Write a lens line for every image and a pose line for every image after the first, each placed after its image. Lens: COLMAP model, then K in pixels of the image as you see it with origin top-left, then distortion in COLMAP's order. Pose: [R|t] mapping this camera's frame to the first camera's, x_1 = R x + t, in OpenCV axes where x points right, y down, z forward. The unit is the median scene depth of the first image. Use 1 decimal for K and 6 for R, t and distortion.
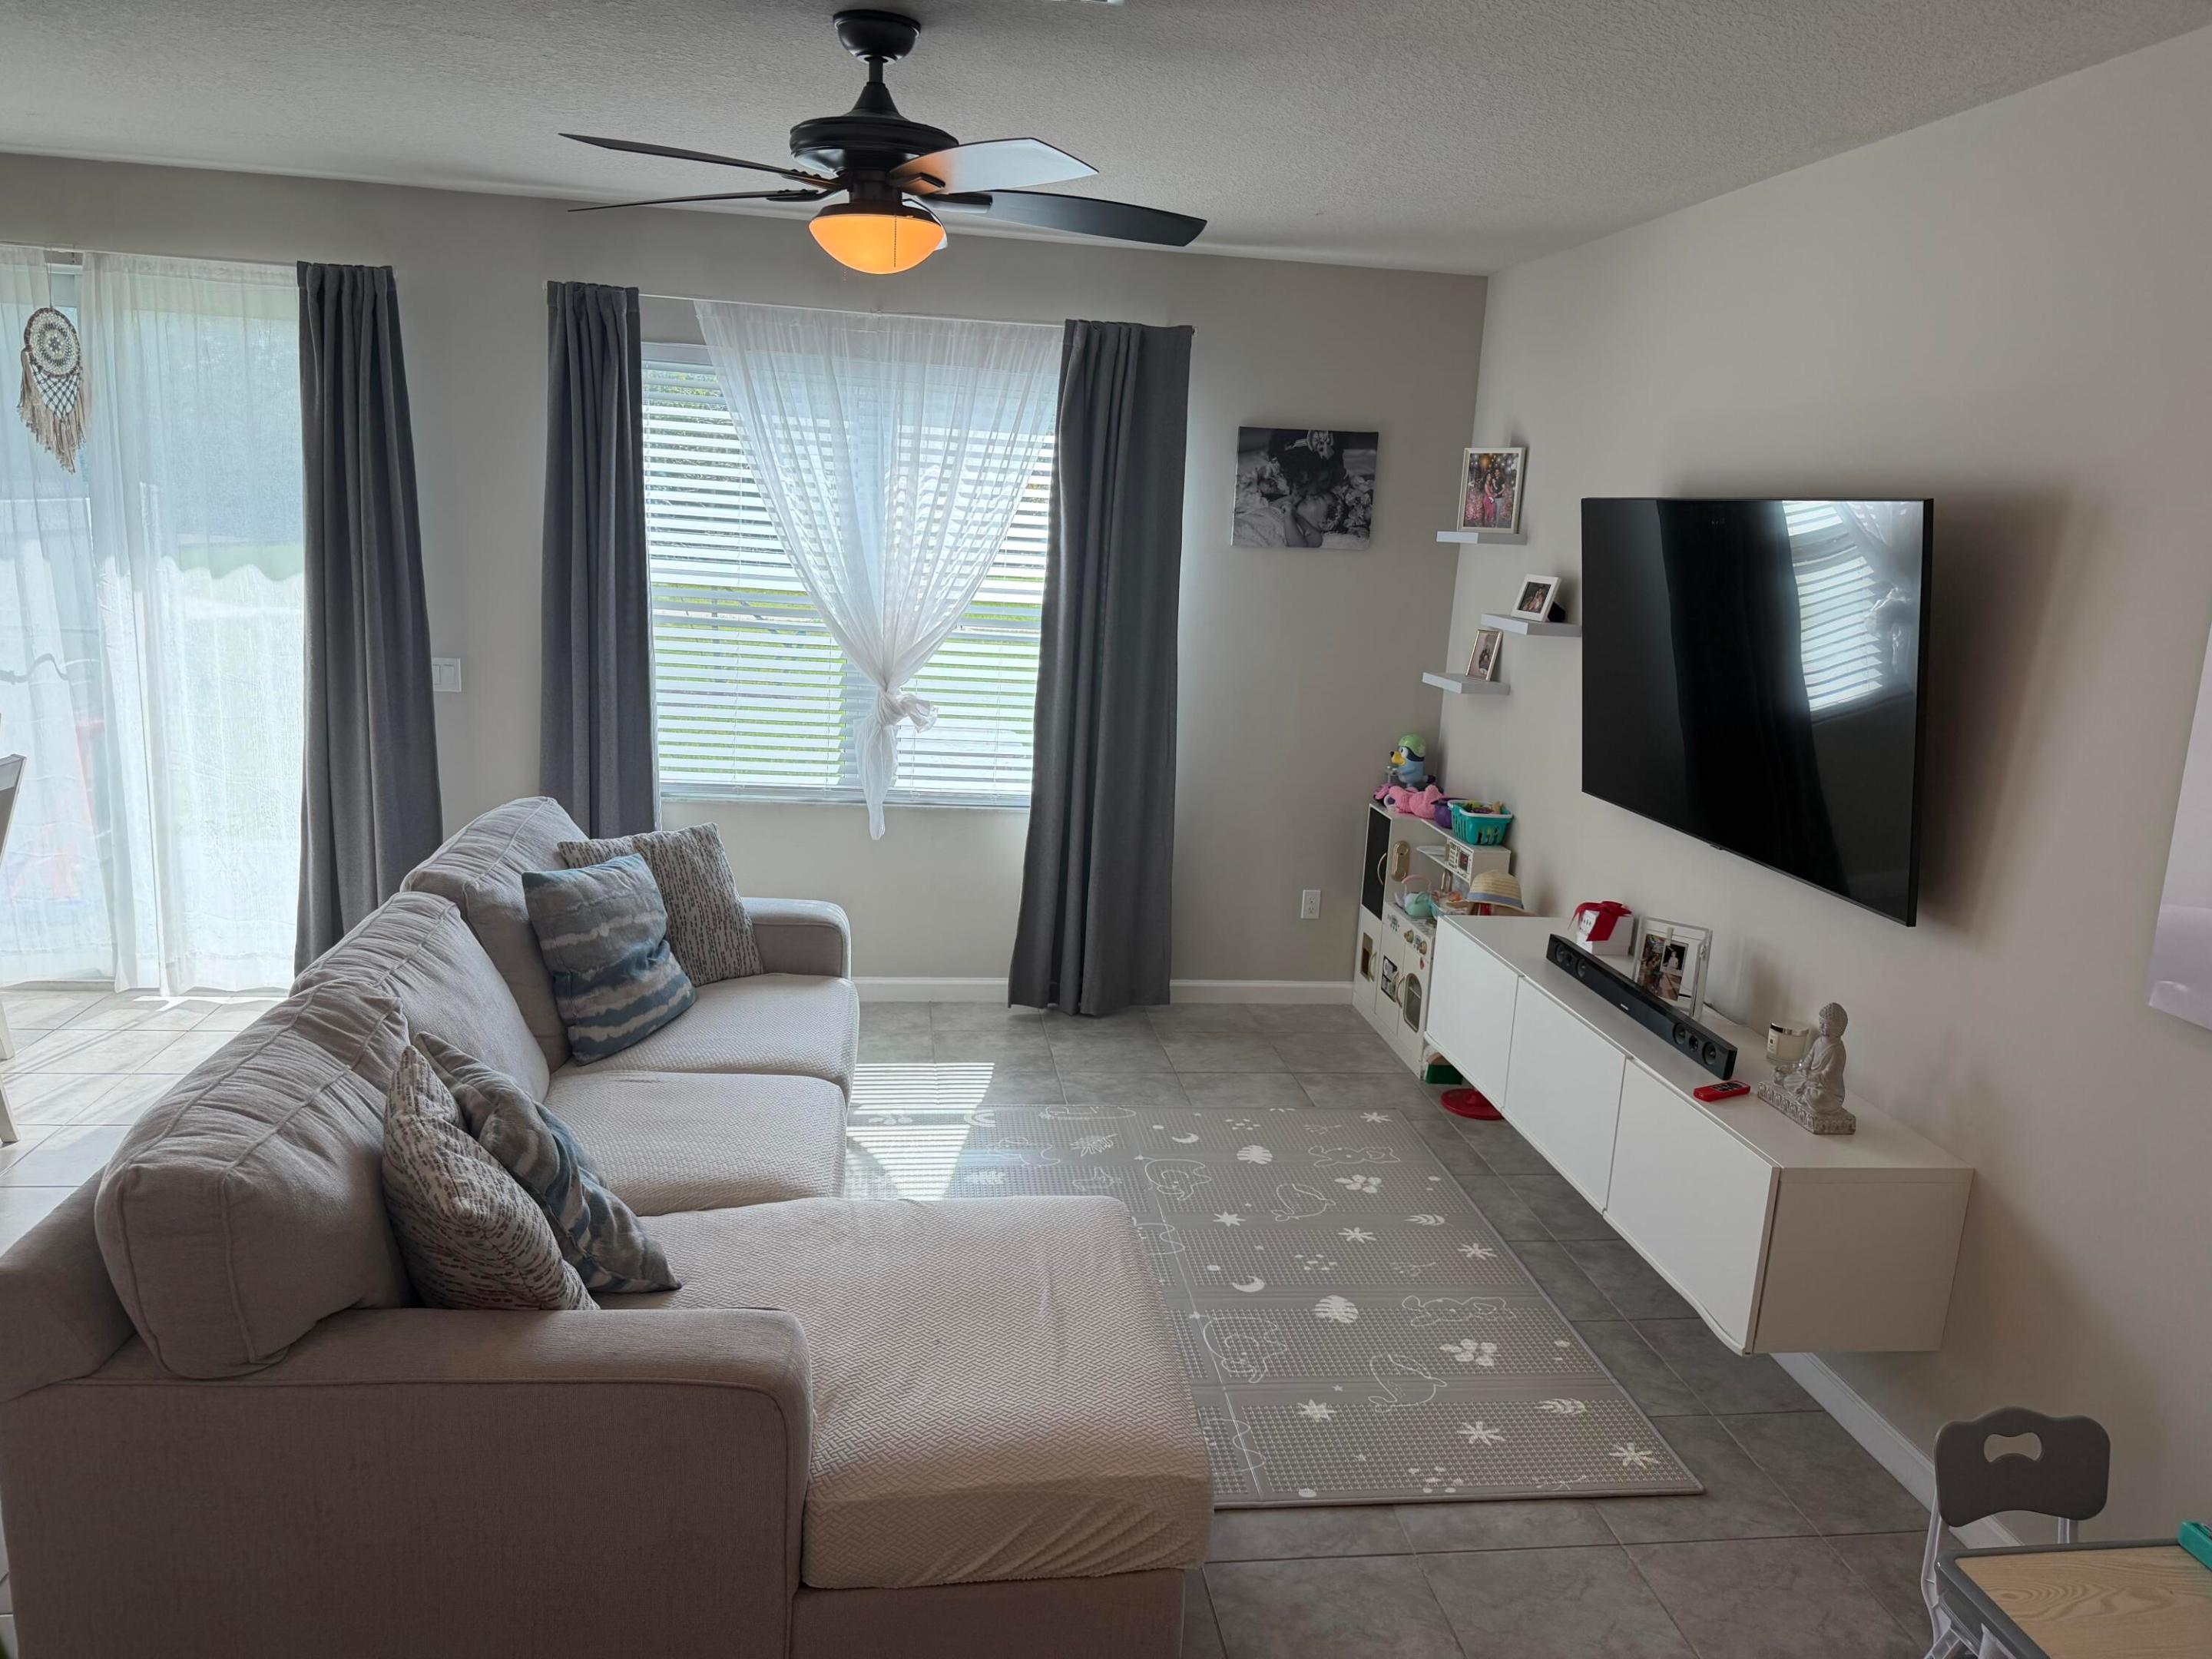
lens RADIAL K [[1590.0, 0, 1092.1], [0, 1590.0, 832.2], [0, 0, 1]] dist [0.014741, -0.008426]
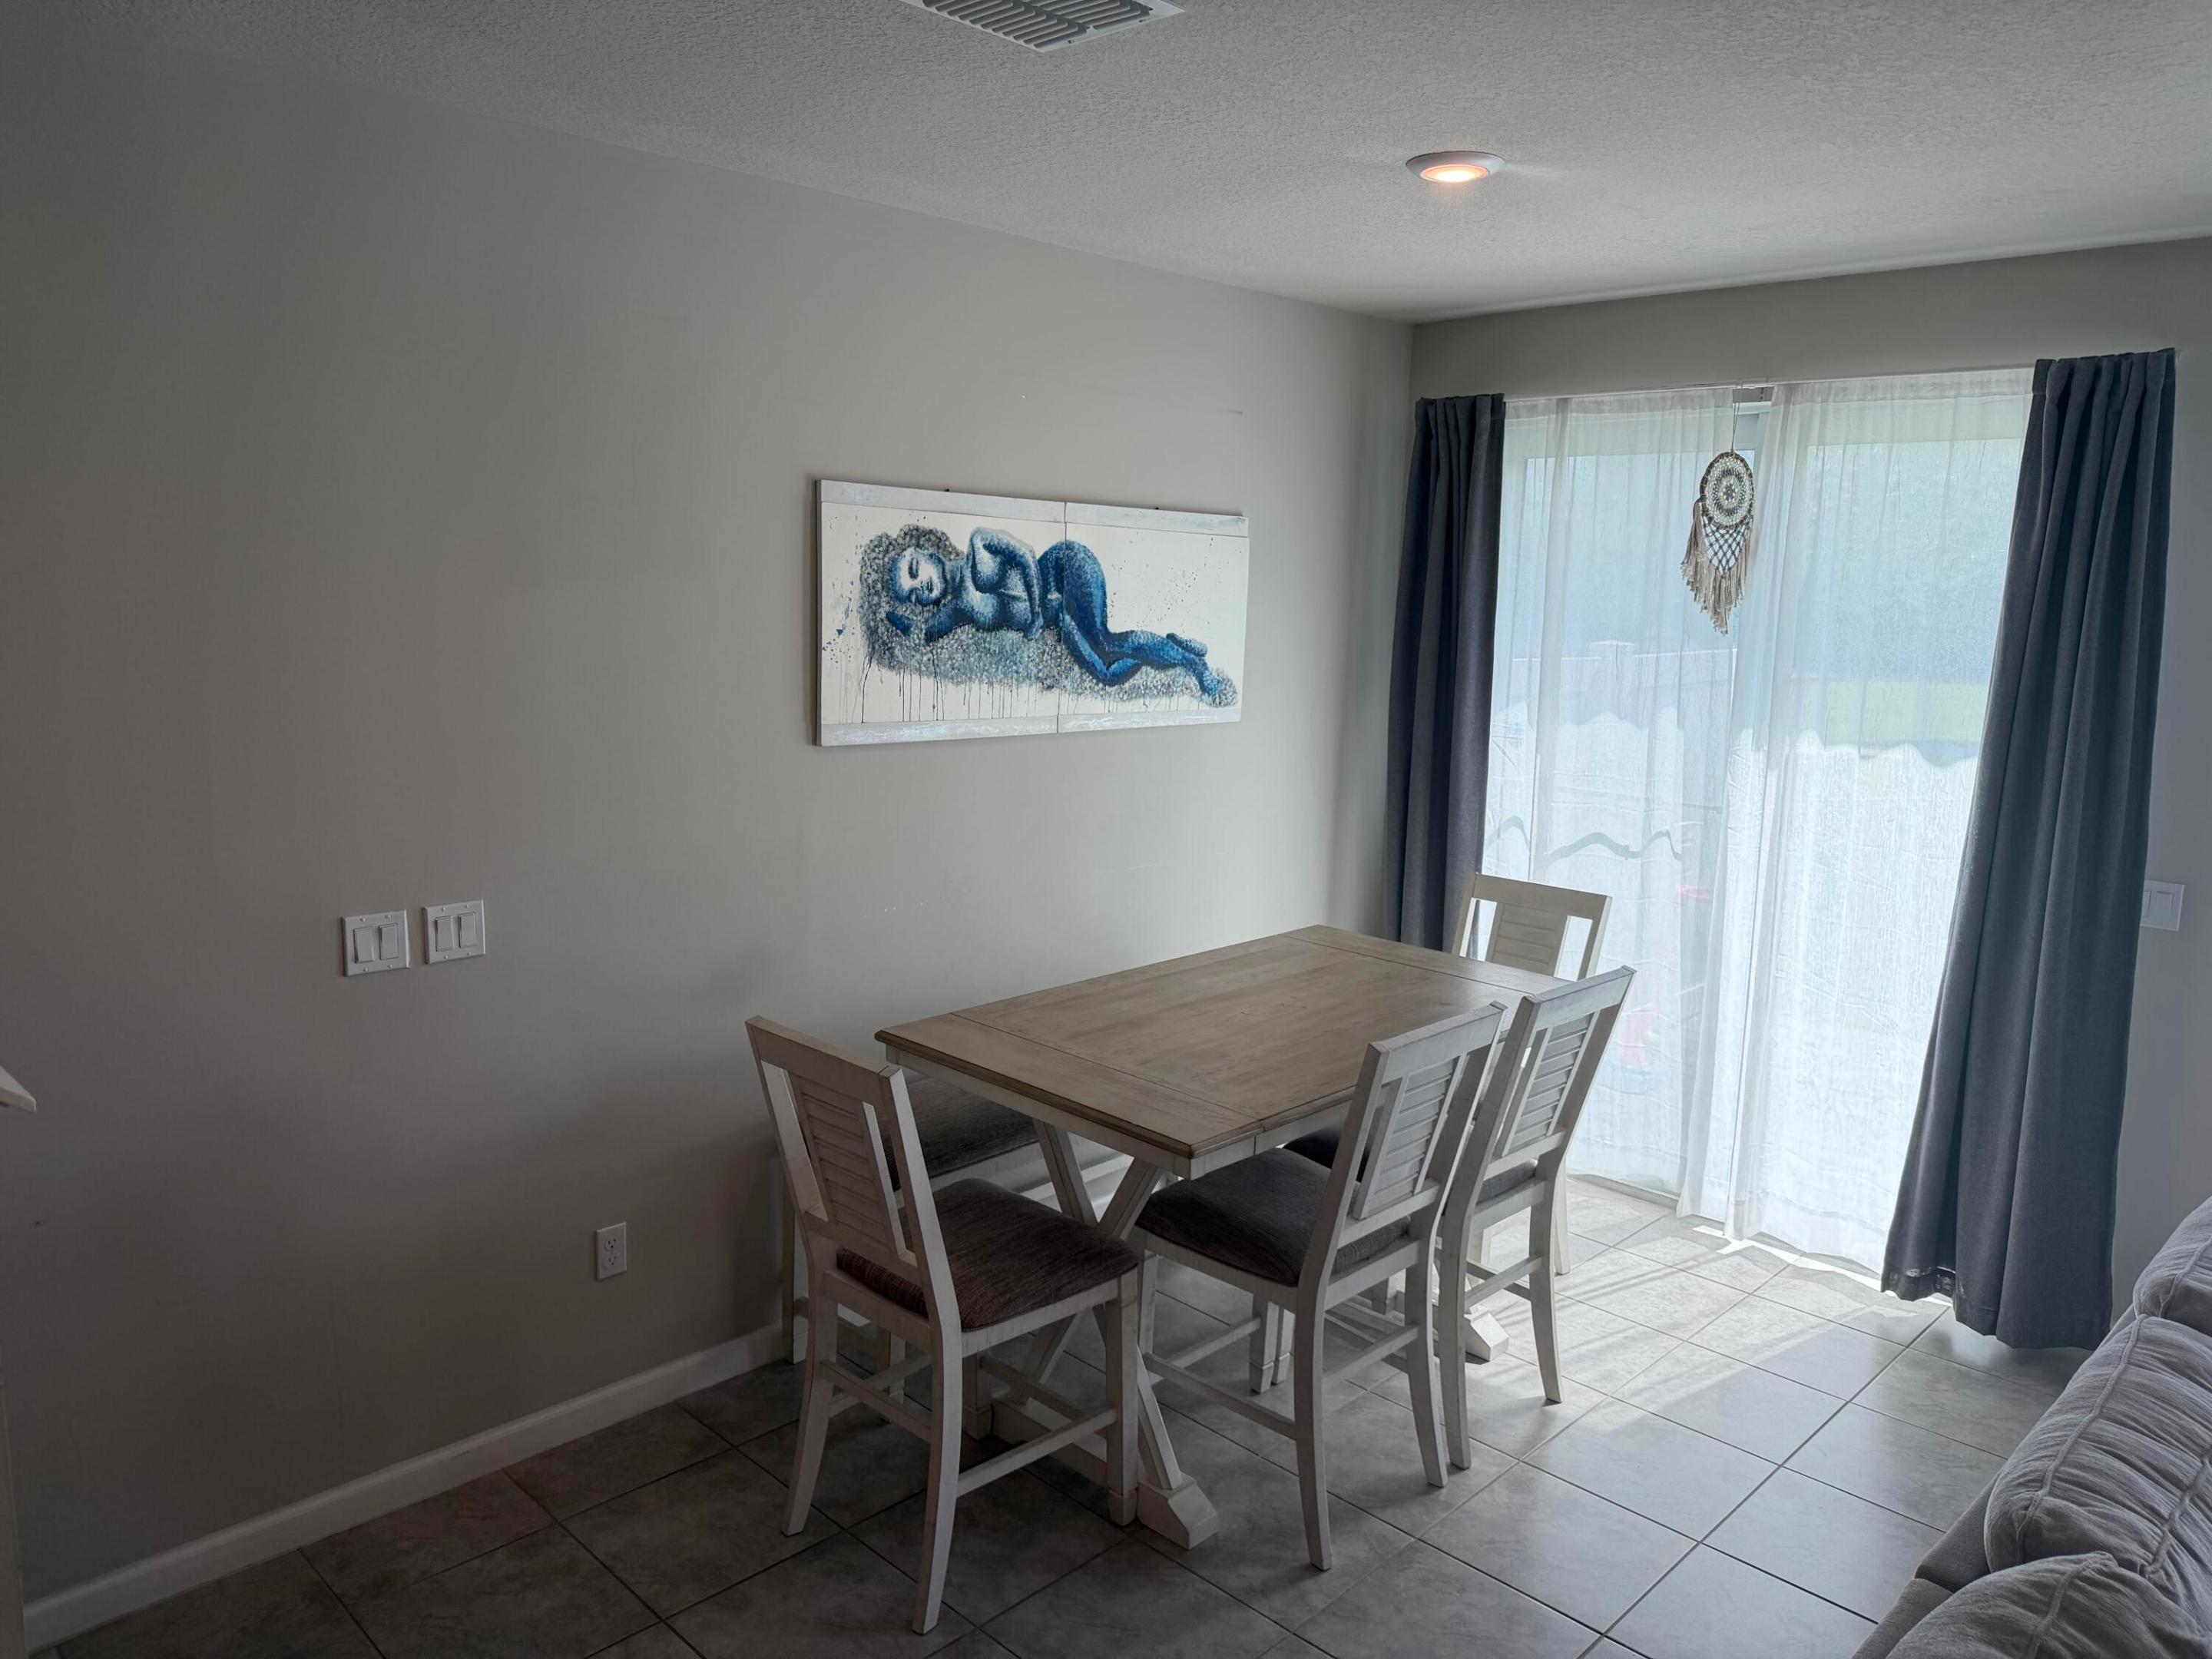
lens RADIAL K [[1590.0, 0, 1097.1], [0, 1590.0, 817.2], [0, 0, 1]] dist [0.014741, -0.008426]
pose [[0.617908, 0.082466, -0.781913, -0.155530], [-0.154072, 0.987903, -0.017565, -0.056297], [0.771006, 0.131324, 0.623140, 0.198181]]
